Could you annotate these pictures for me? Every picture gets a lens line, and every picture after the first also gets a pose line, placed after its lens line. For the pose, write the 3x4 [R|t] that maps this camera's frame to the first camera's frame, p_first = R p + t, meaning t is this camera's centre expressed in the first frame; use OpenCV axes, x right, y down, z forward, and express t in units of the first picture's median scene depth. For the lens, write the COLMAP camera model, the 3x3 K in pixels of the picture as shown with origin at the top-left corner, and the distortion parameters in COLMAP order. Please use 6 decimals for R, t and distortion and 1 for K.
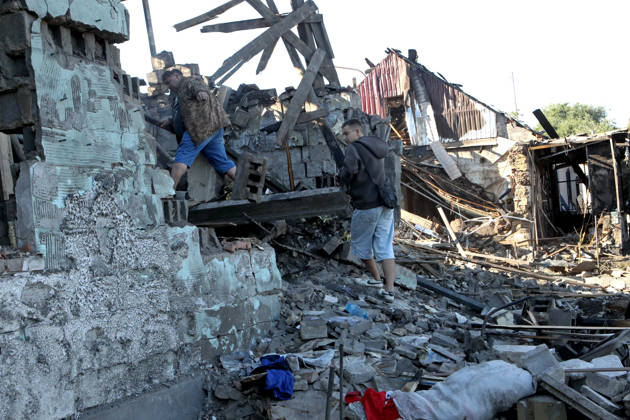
lens RADIAL K [[772.3, 0, 315.0], [0, 772.3, 210.0], [0, 0, 1]] dist [-0.067964, 0.059434]
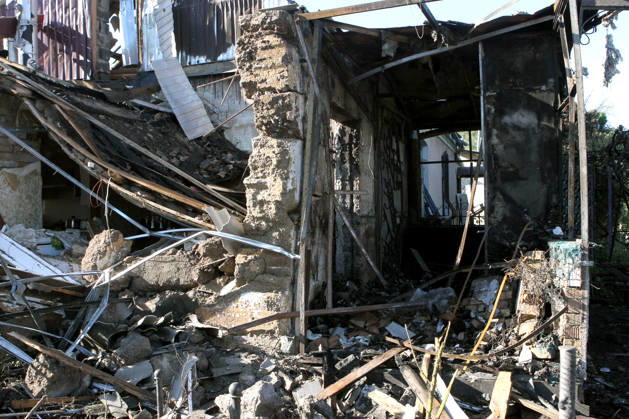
lens RADIAL K [[568.9, 0, 314.5], [0, 568.9, 209.5], [0, 0, 1]] dist [-0.123102, 0.119524]
pose [[0.994987, 0.055579, 0.083140, 0.593922], [-0.057399, 0.998158, 0.019663, -0.018524], [-0.081894, -0.024337, 0.996344, 1.698697]]
